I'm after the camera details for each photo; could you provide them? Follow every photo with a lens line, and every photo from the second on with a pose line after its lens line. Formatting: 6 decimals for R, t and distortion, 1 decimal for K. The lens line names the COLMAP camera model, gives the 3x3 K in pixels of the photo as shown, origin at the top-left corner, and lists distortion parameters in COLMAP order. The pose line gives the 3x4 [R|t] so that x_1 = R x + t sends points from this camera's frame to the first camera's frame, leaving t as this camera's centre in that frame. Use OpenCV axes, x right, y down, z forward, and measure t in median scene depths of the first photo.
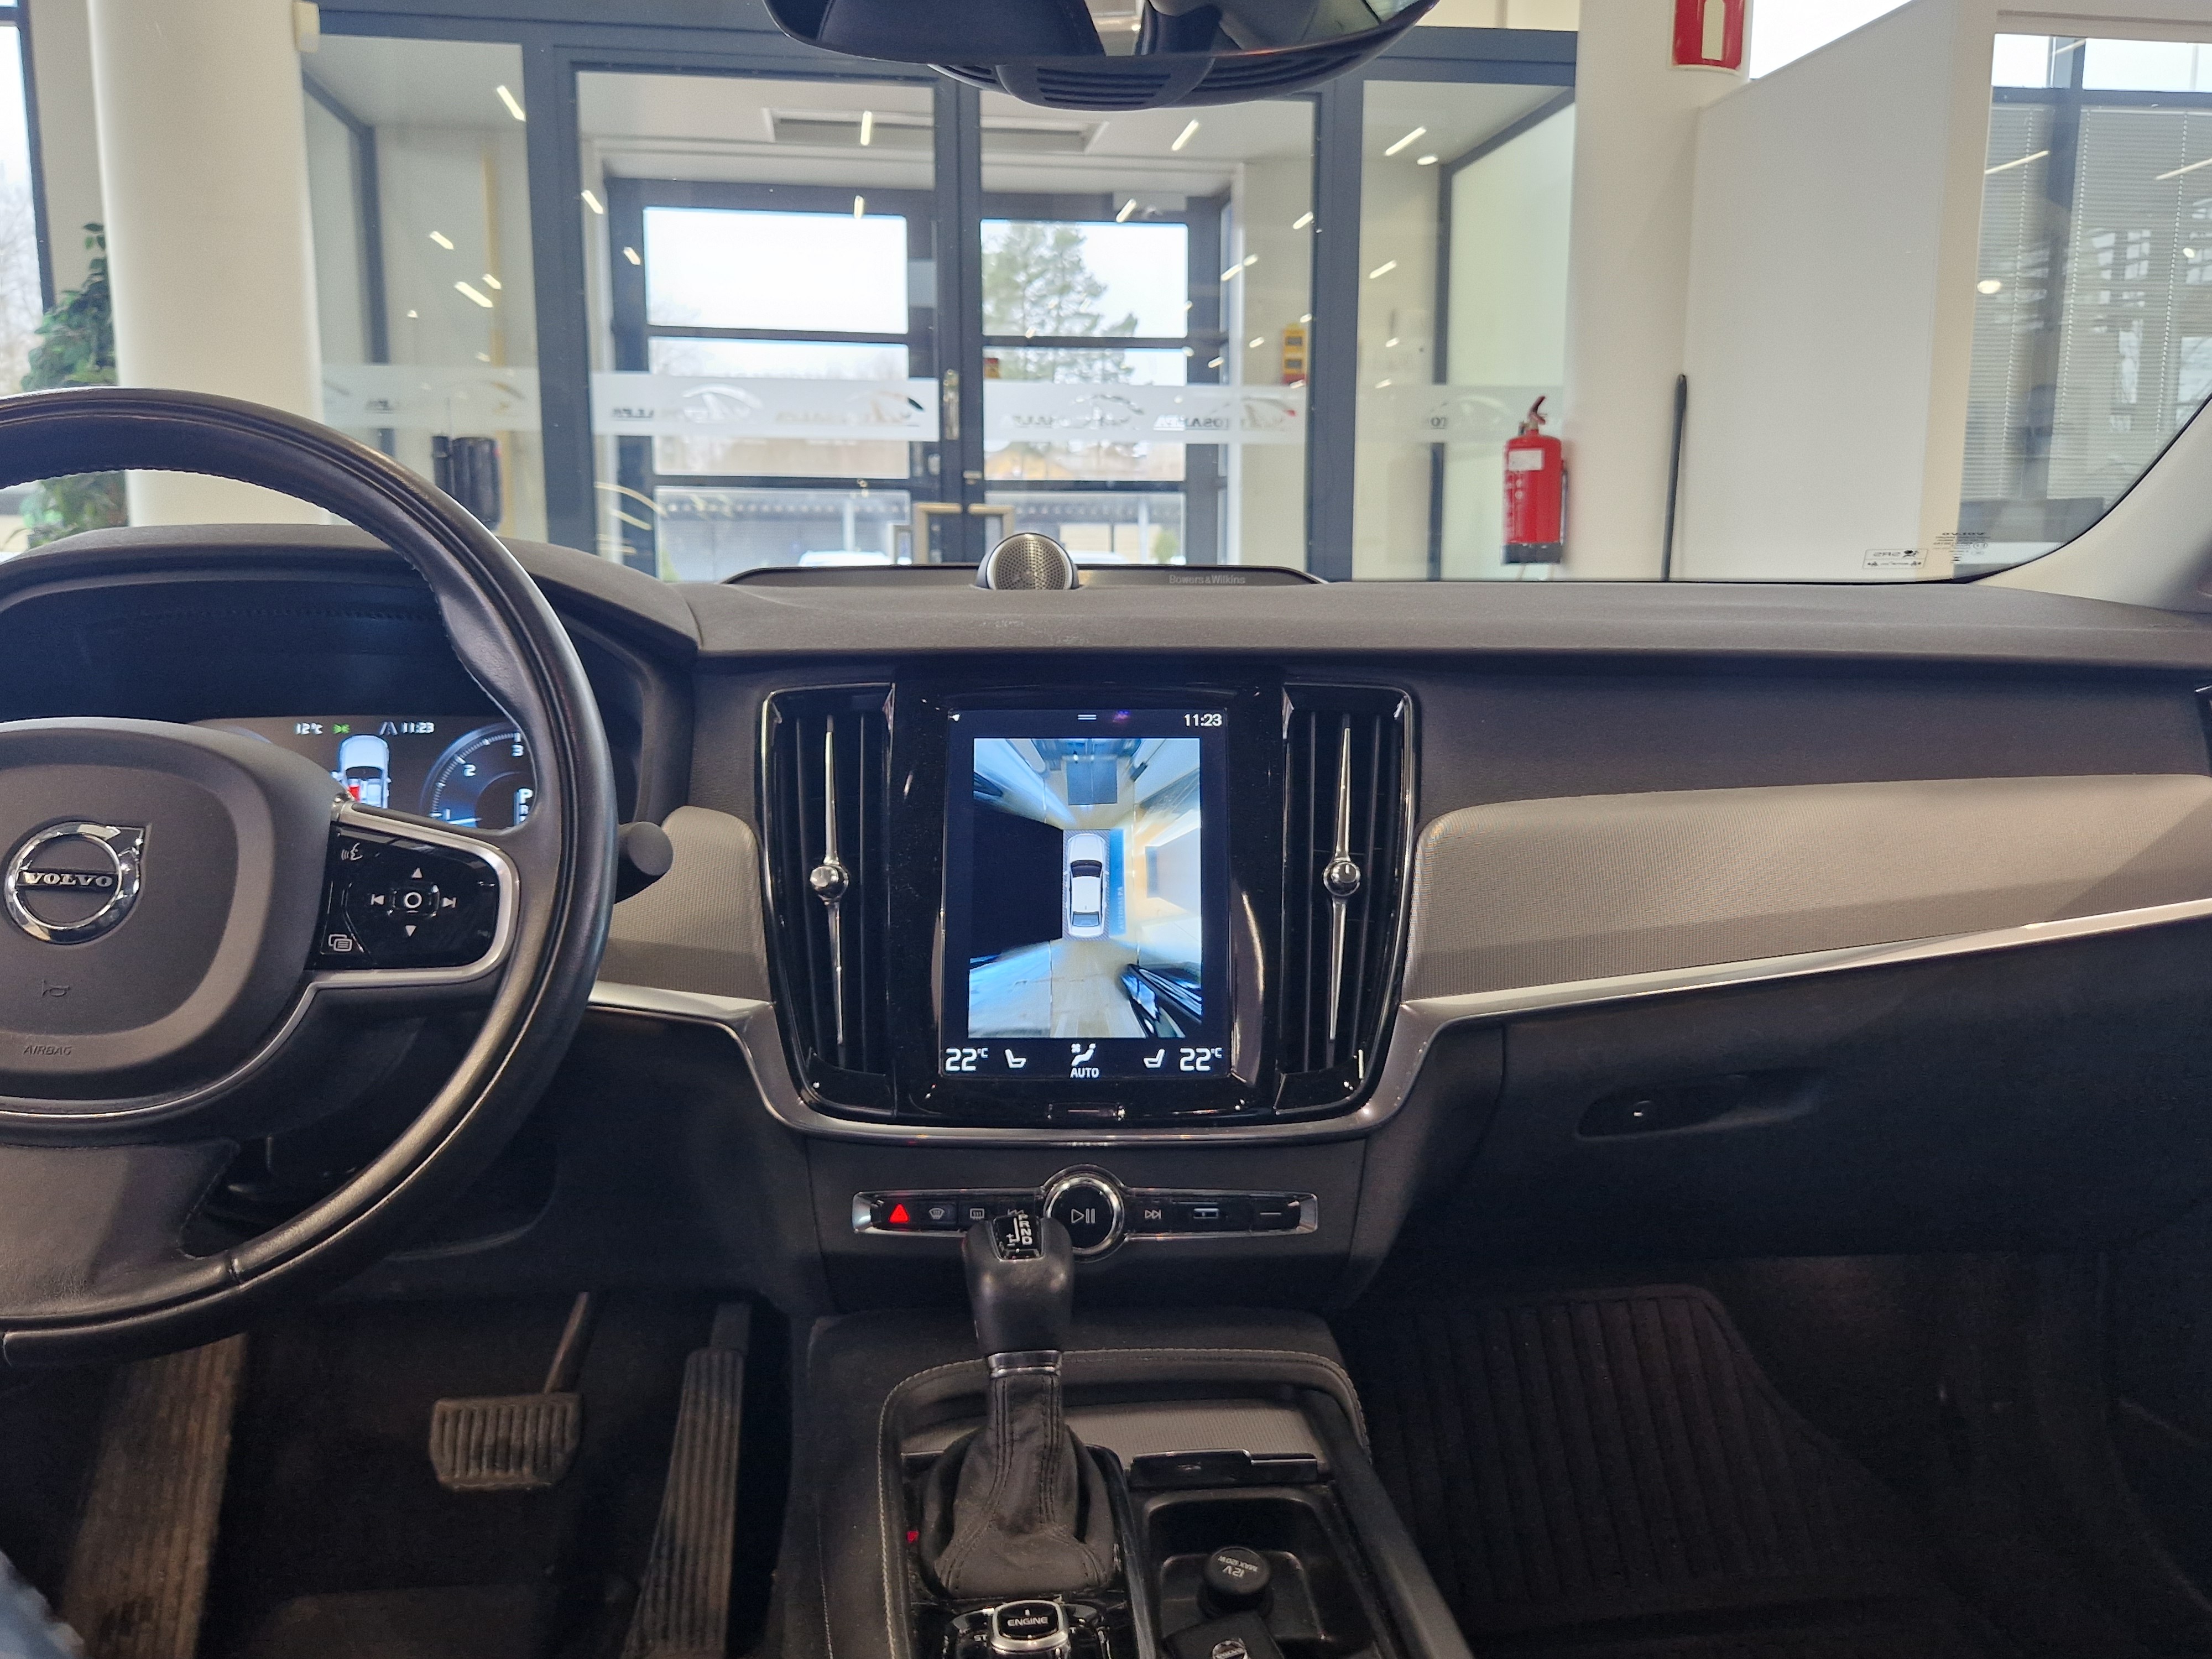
lens RADIAL K [[1986.6, 0, 1121.5], [0, 1986.6, 833.4], [0, 0, 1]] dist [0.051208, -0.069755]
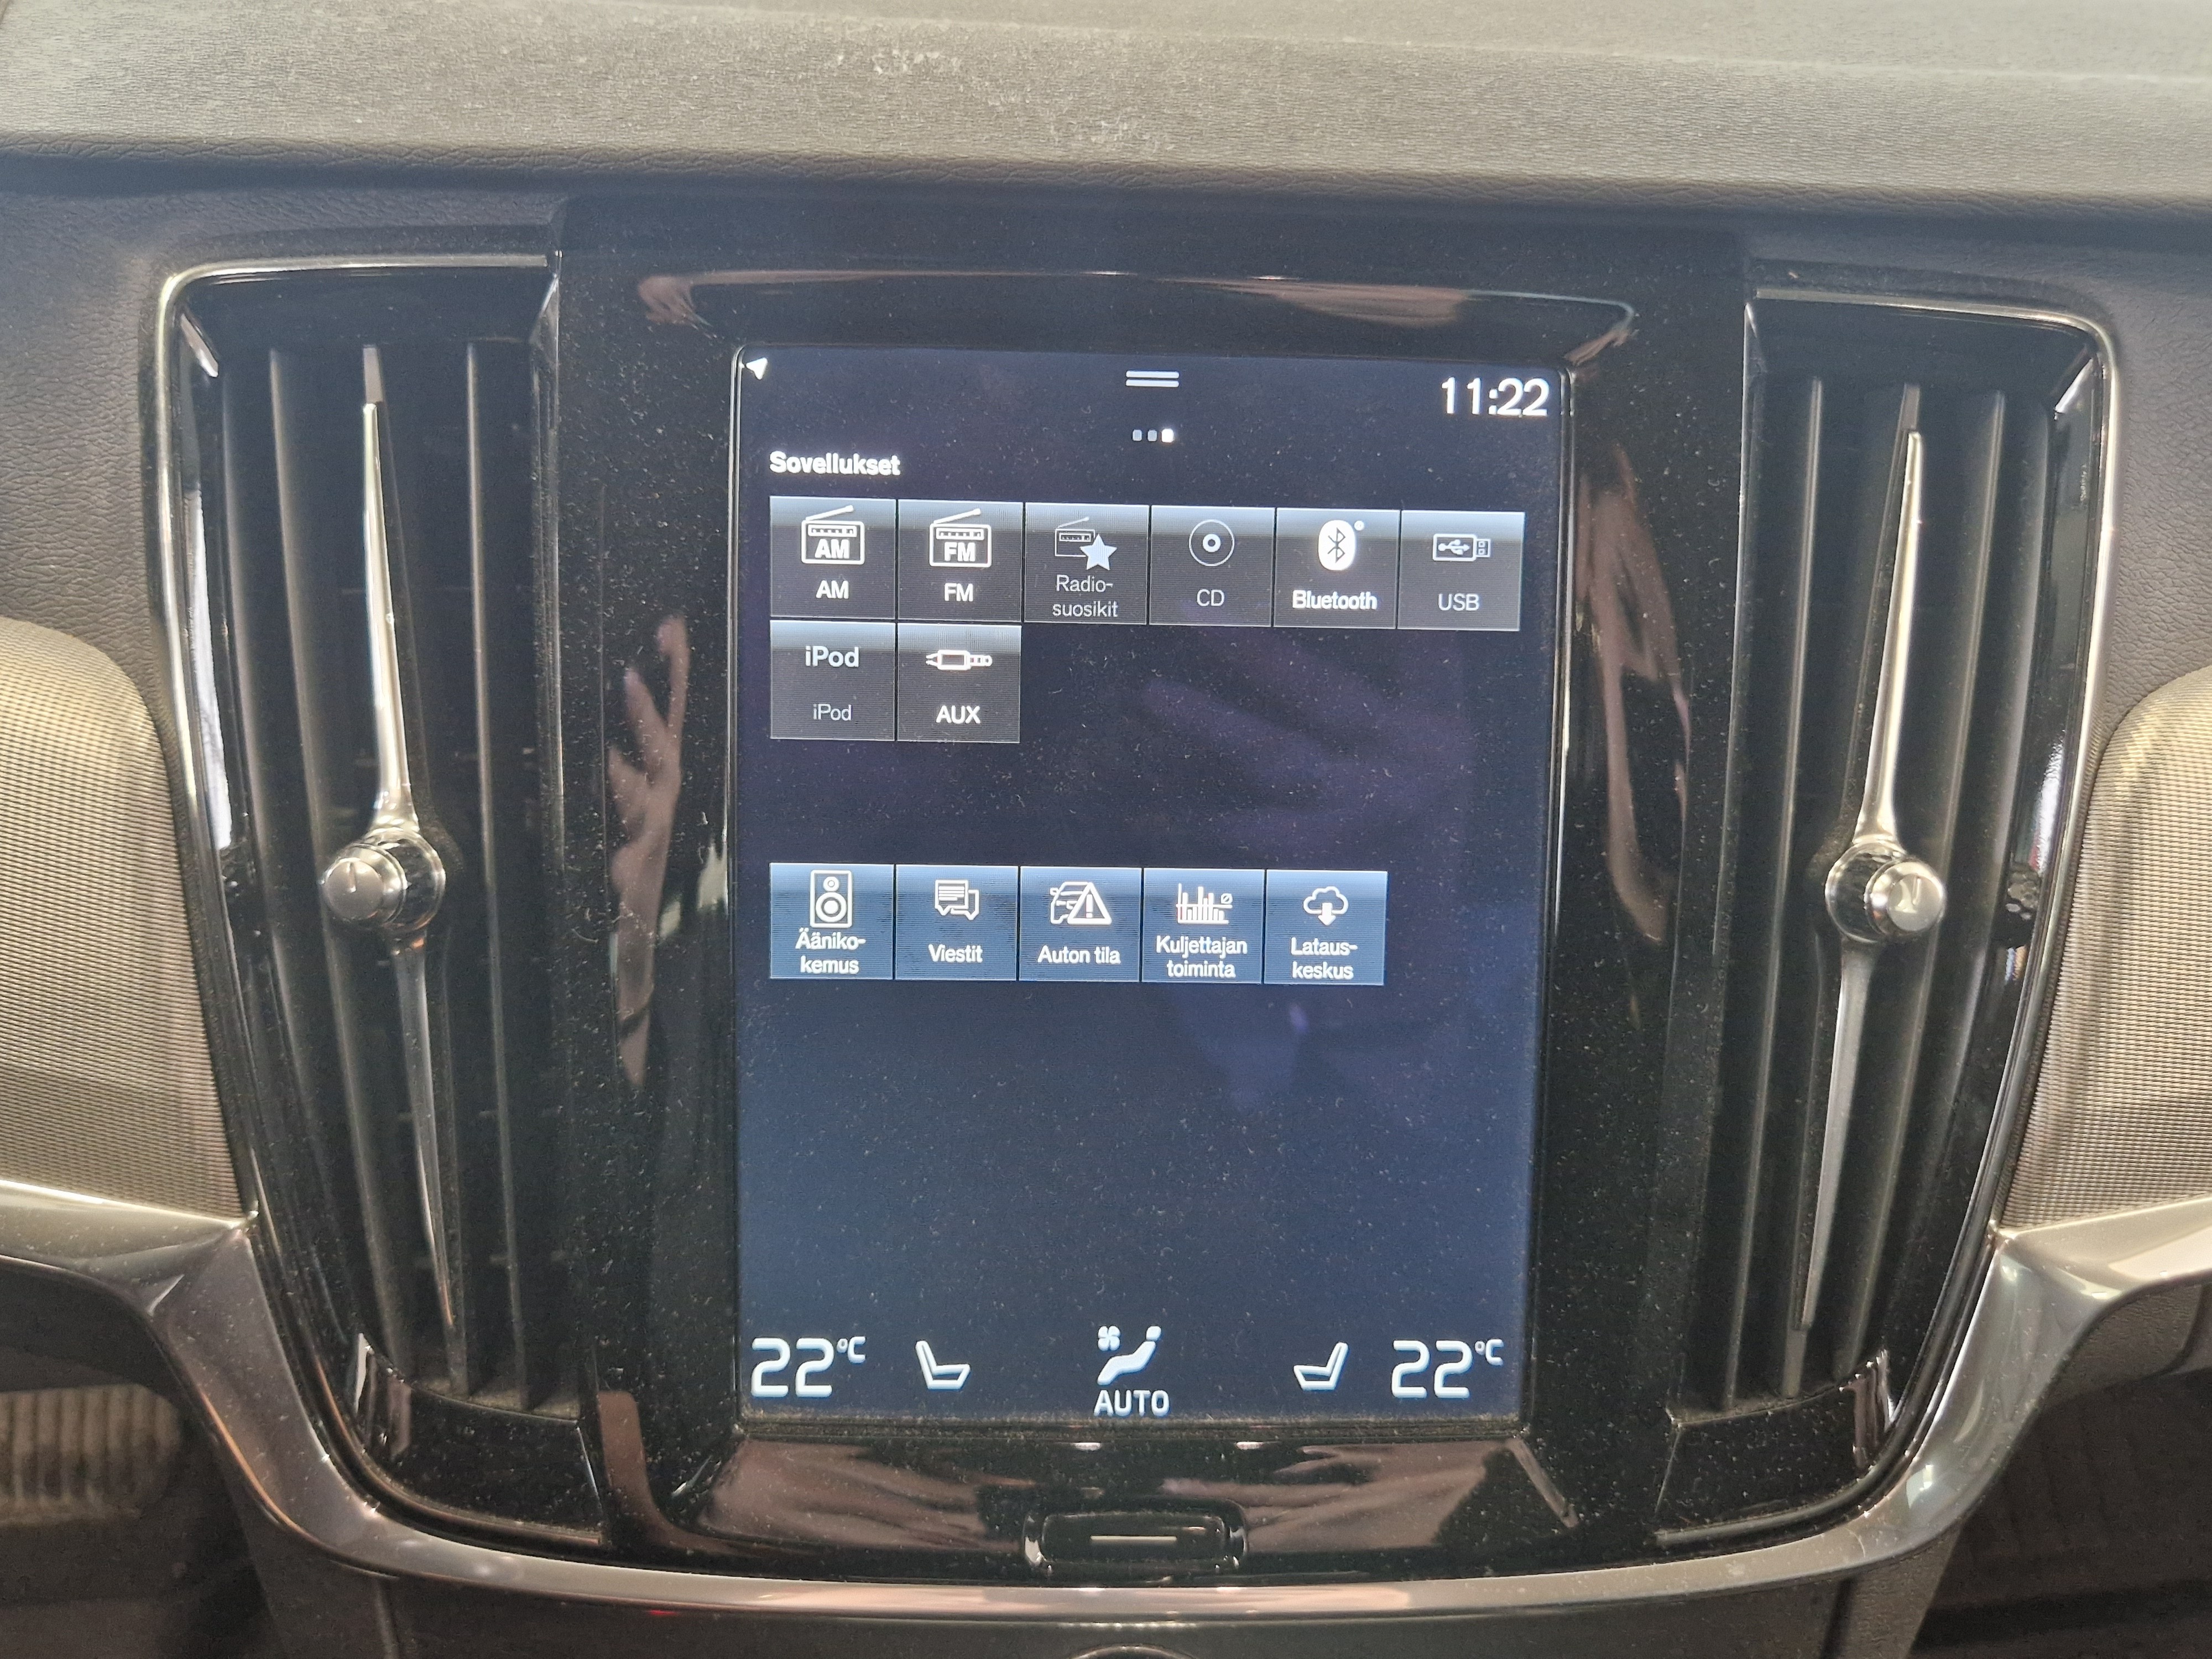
lens RADIAL K [[1986.6, 0, 1116.2], [0, 1986.6, 875.4], [0, 0, 1]] dist [0.051208, -0.069755]
pose [[0.997582, 0.009401, 0.068854, -0.047176], [-0.031109, 0.946400, 0.321495, -0.089725], [-0.062141, -0.322860, 0.944405, 0.676927]]
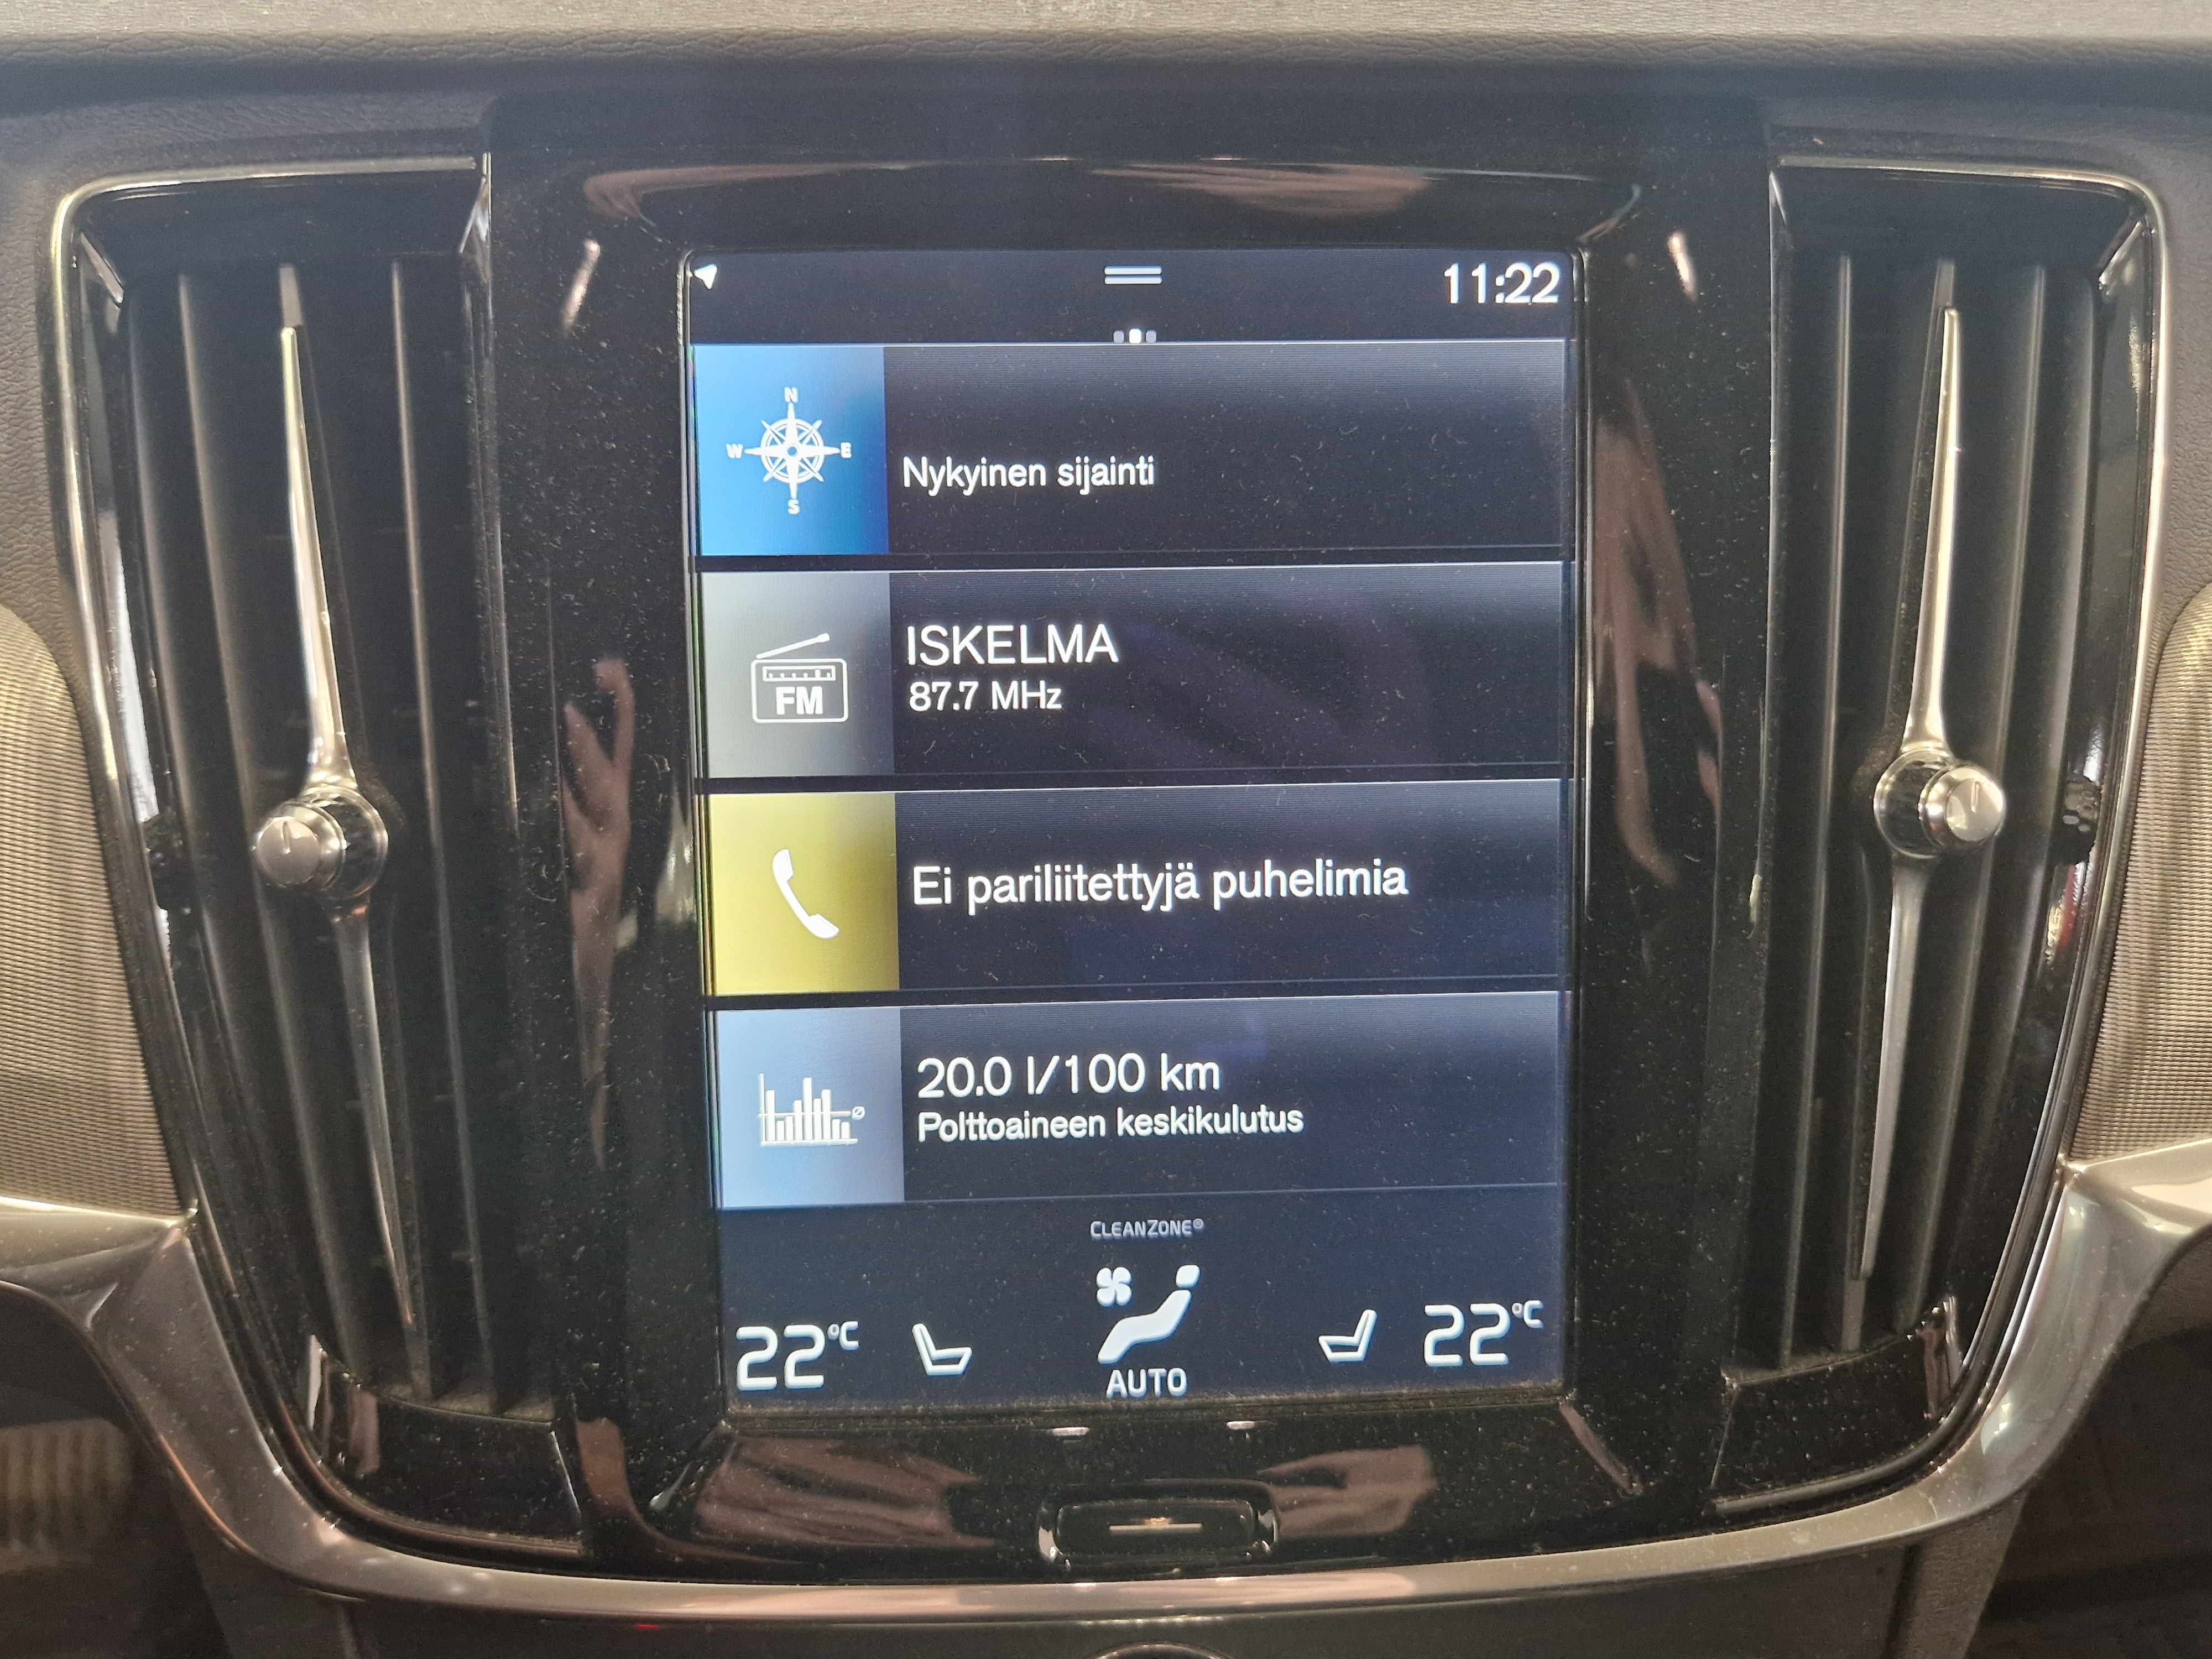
lens RADIAL K [[1986.6, 0, 1076.5], [0, 1986.6, 889.8], [0, 0, 1]] dist [0.051208, -0.069755]
pose [[0.996667, -0.025075, 0.077631, -0.054450], [-0.000939, 0.948002, 0.318262, -0.068737], [-0.081575, -0.317274, 0.944819, 0.697026]]
